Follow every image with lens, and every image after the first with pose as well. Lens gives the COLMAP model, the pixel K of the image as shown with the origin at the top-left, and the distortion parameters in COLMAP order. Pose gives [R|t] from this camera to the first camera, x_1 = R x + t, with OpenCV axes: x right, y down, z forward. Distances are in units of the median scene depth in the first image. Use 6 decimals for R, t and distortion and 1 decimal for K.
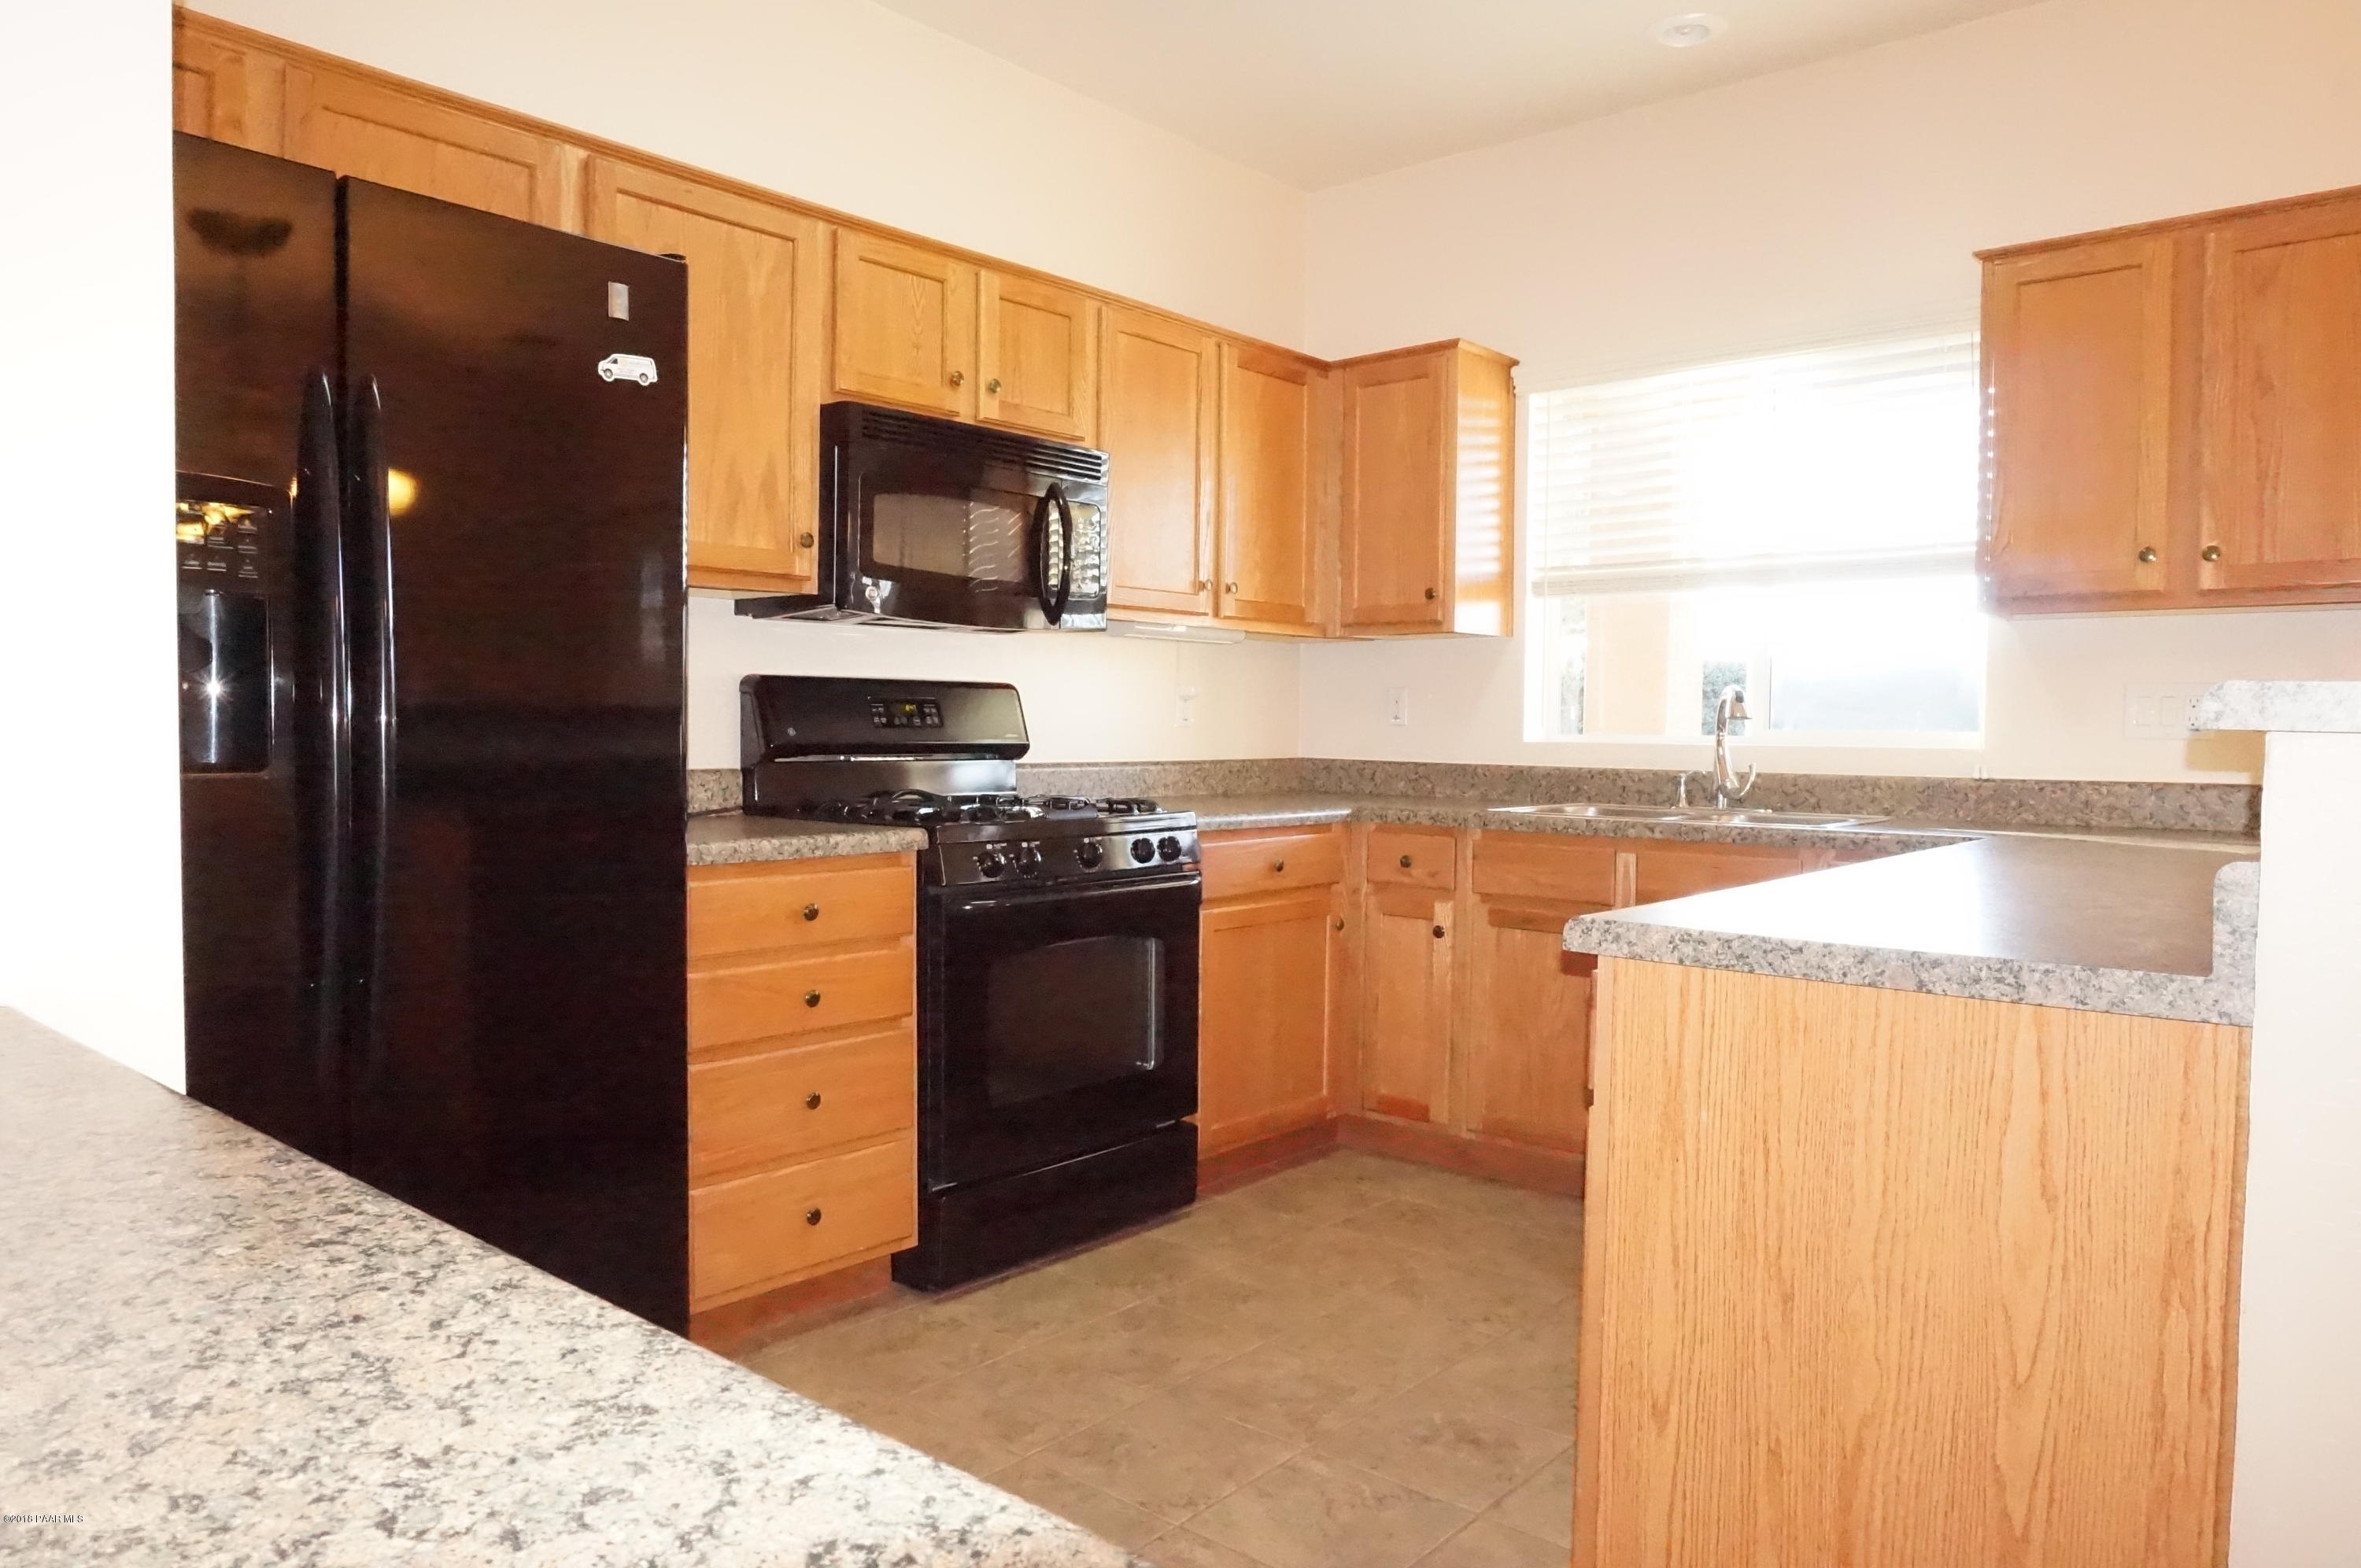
lens RADIAL K [[1560.2, 0, 1180.8], [0, 1560.2, 799.8], [0, 0, 1]] dist [-0.050637, 0.030009]
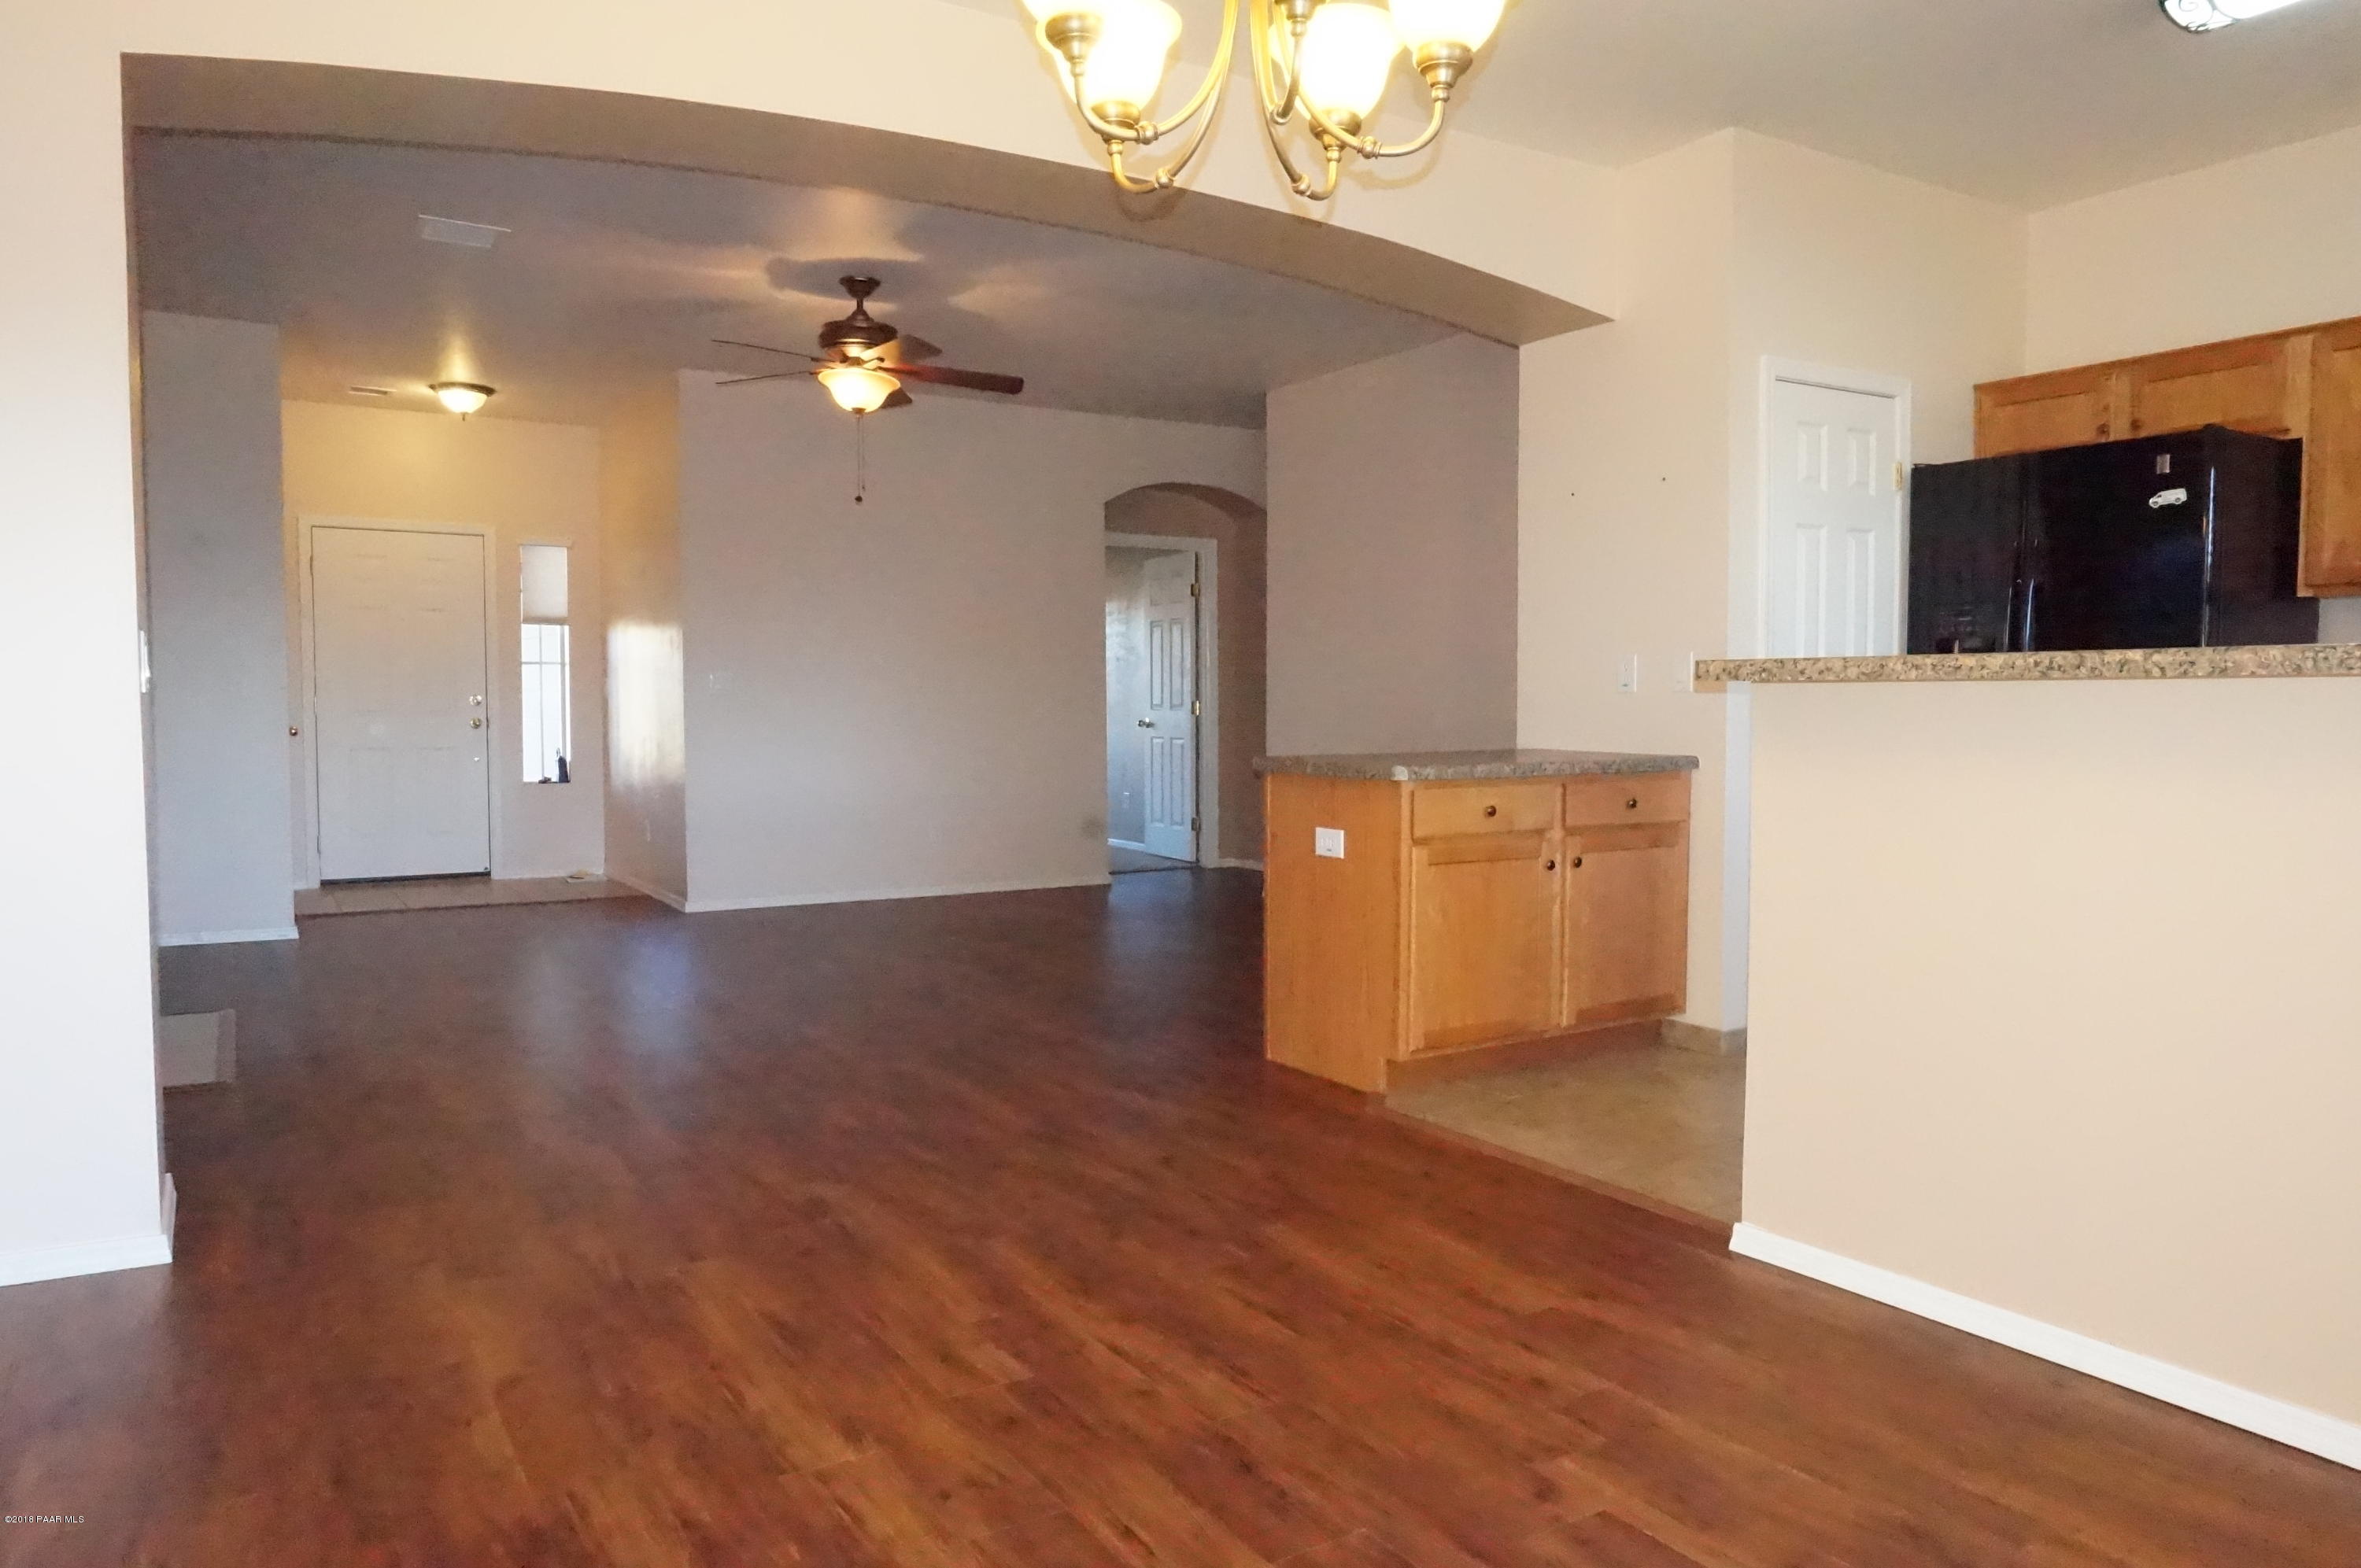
lens RADIAL K [[1571.6, 0, 1184.1], [0, 1571.6, 734.8], [0, 0, 1]] dist [-0.001428, -0.000201]
pose [[-0.300351, 0.014926, -0.953712, 1.384038], [-0.041917, 0.998705, 0.028831, 0.003751], [0.952907, 0.048637, -0.299336, 0.334609]]
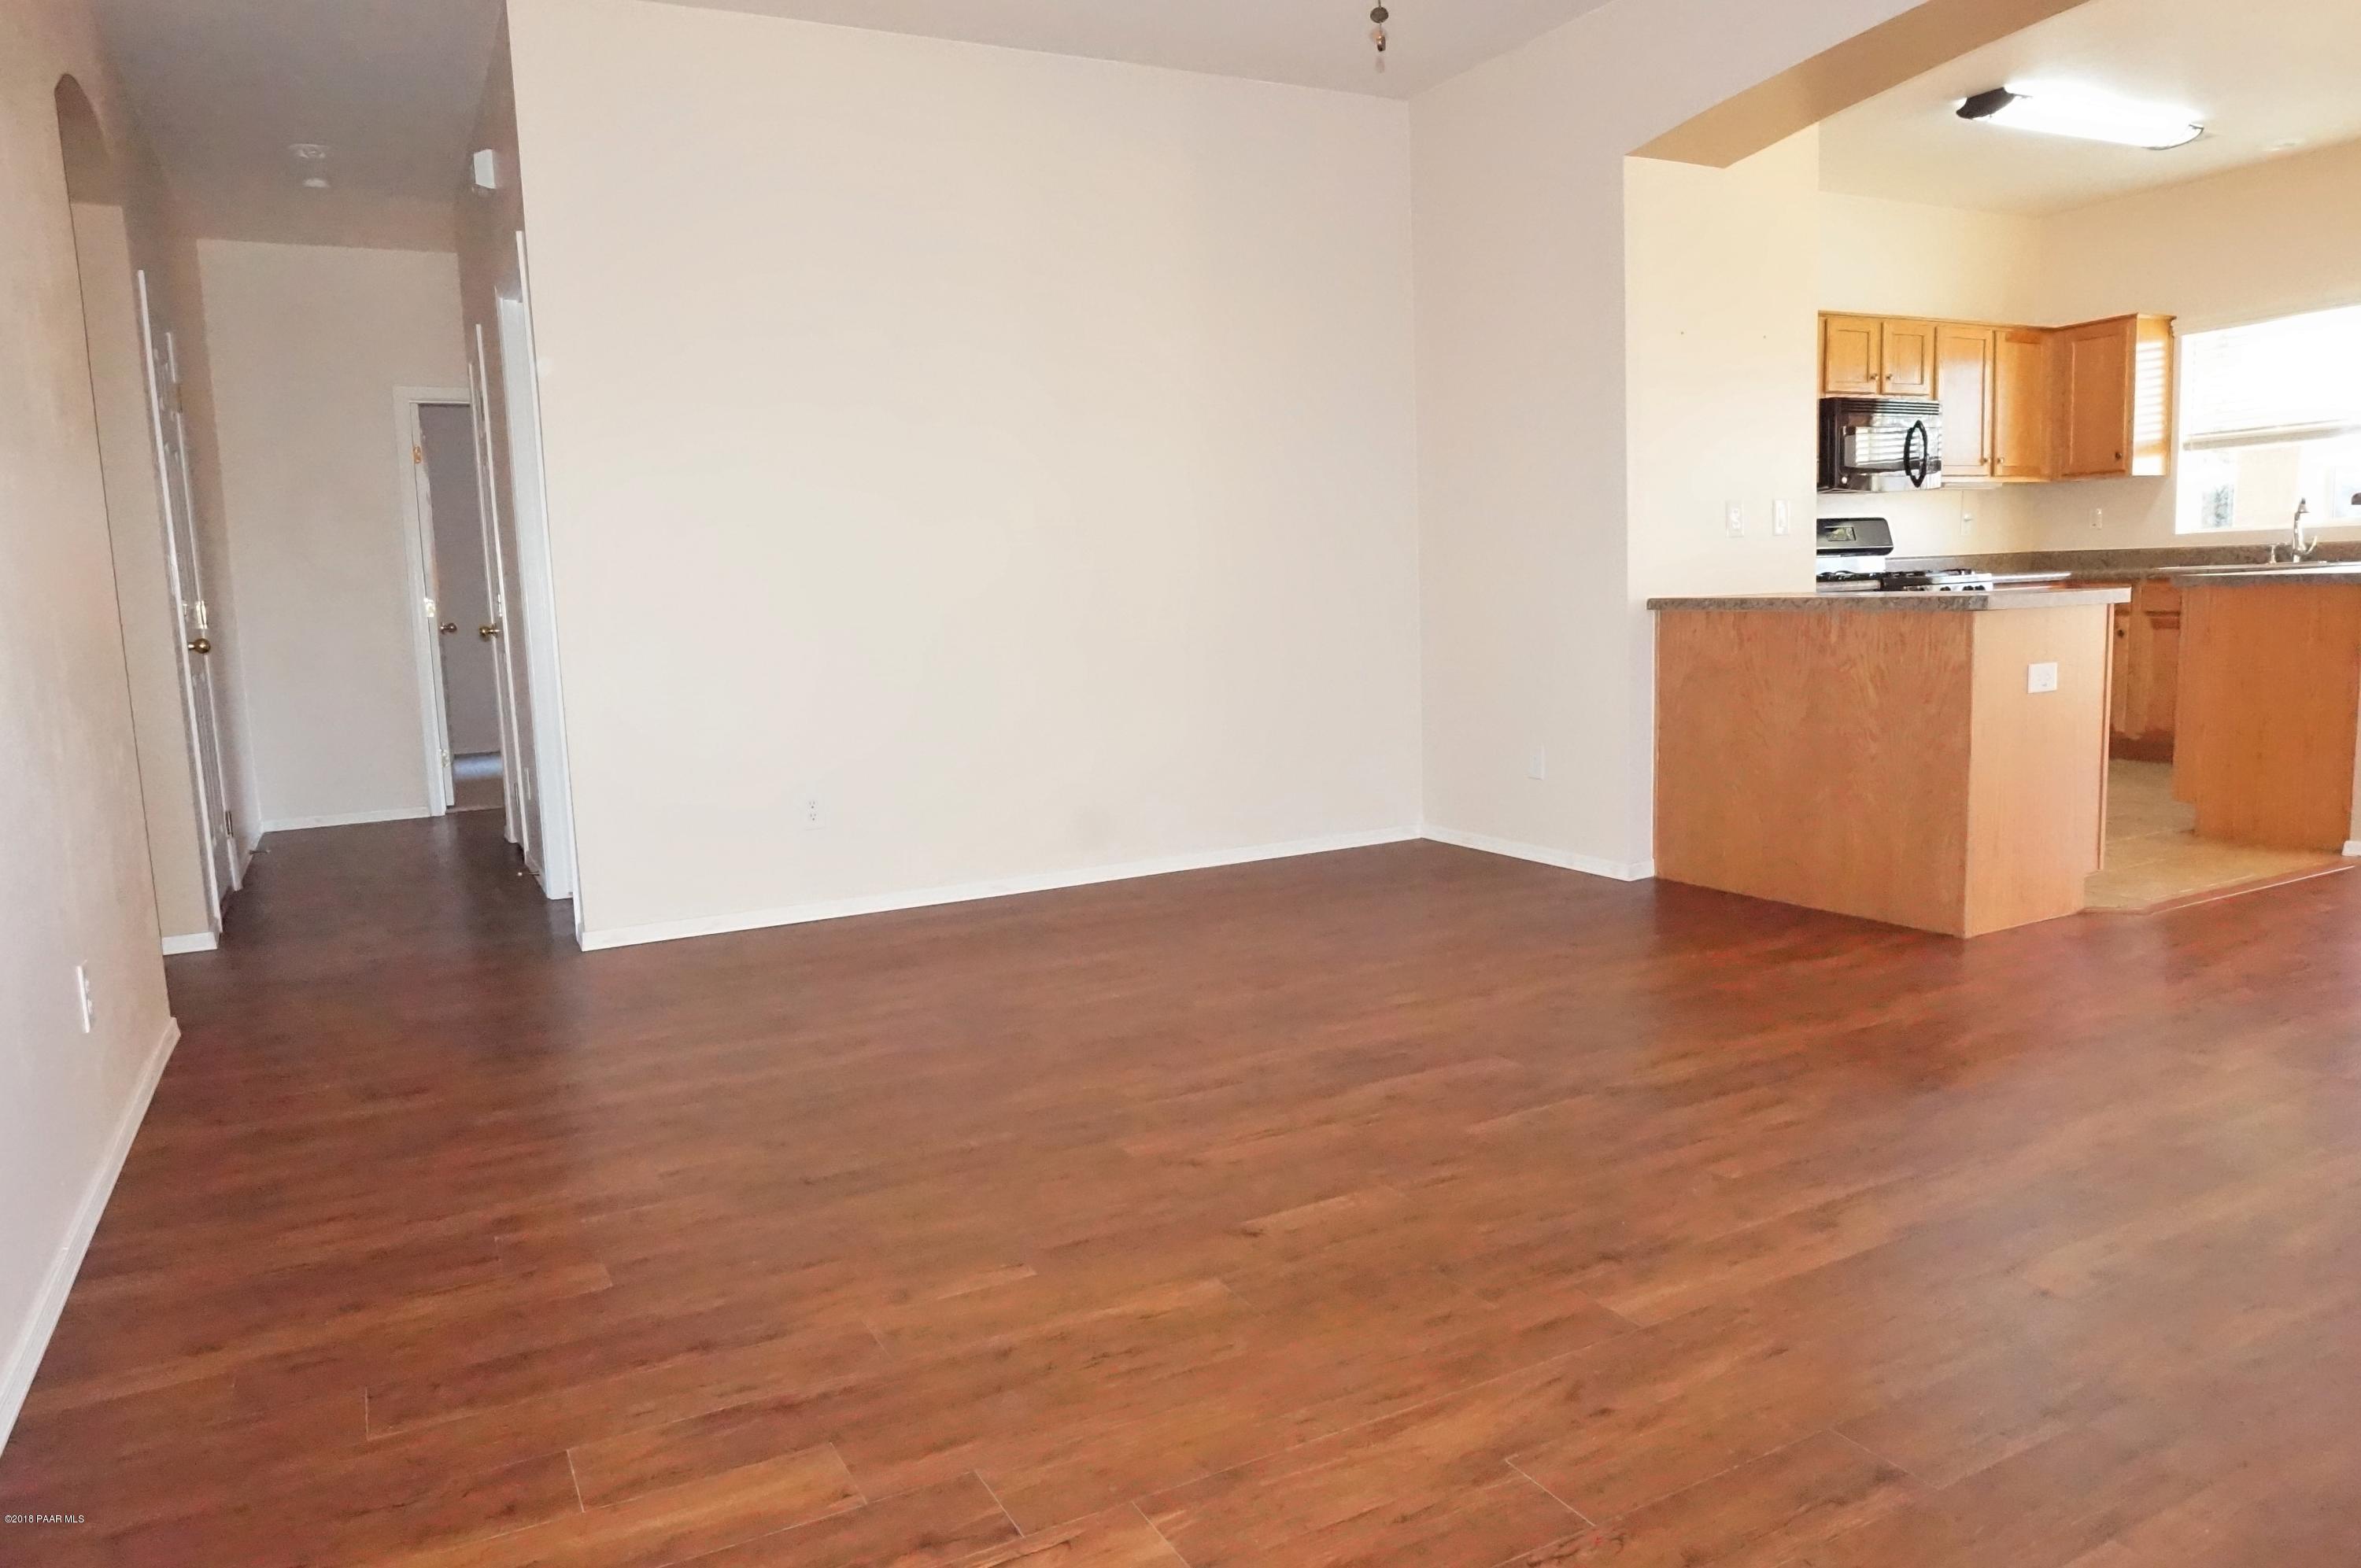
lens RADIAL K [[1560.2, 0, 1180.8], [0, 1560.2, 799.8], [0, 0, 1]] dist [-0.050637, 0.030009]
pose [[0.929266, 0.001175, -0.369409, -0.271560], [0.034103, 0.995452, 0.088954, 0.101792], [0.367833, -0.095260, 0.925000, -1.539005]]
